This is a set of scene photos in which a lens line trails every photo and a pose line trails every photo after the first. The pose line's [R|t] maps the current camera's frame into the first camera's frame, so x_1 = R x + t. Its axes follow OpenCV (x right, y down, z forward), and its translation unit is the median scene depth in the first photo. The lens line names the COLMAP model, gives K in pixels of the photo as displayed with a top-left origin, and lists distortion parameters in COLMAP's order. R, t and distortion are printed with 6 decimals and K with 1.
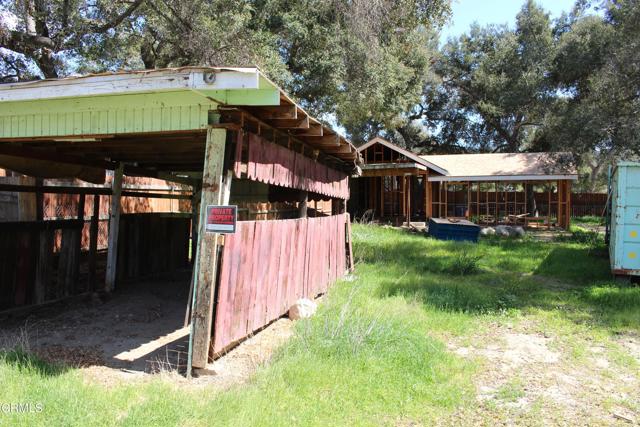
lens RADIAL K [[505.4, 0, 320.0], [0, 505.4, 213.5], [0, 0, 1]] dist [-0.086172, -0.001769]
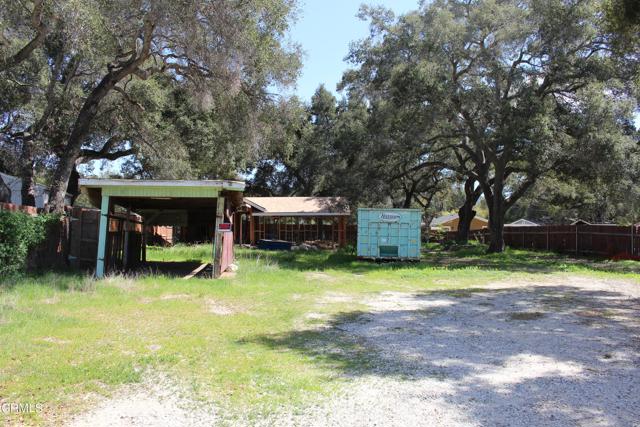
lens RADIAL K [[505.4, 0, 320.0], [0, 505.4, 213.5], [0, 0, 1]] dist [-0.086172, -0.001769]
pose [[0.922871, 0.016567, 0.384754, -0.123379], [0.009515, 0.997788, -0.065787, 0.020158], [-0.384993, 0.064374, 0.920672, -0.304399]]
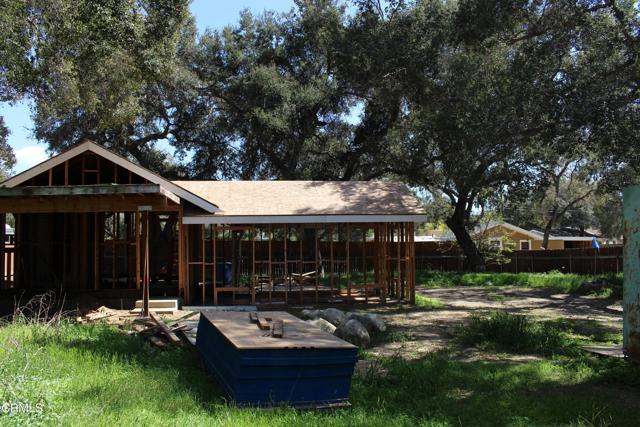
lens RADIAL K [[505.4, 0, 320.0], [0, 505.4, 213.5], [0, 0, 1]] dist [-0.086172, -0.001769]
pose [[0.874144, 0.023134, 0.485116, 0.062174], [0.021657, 0.996015, -0.086522, -0.019336], [-0.485184, 0.086139, 0.870159, 0.353441]]
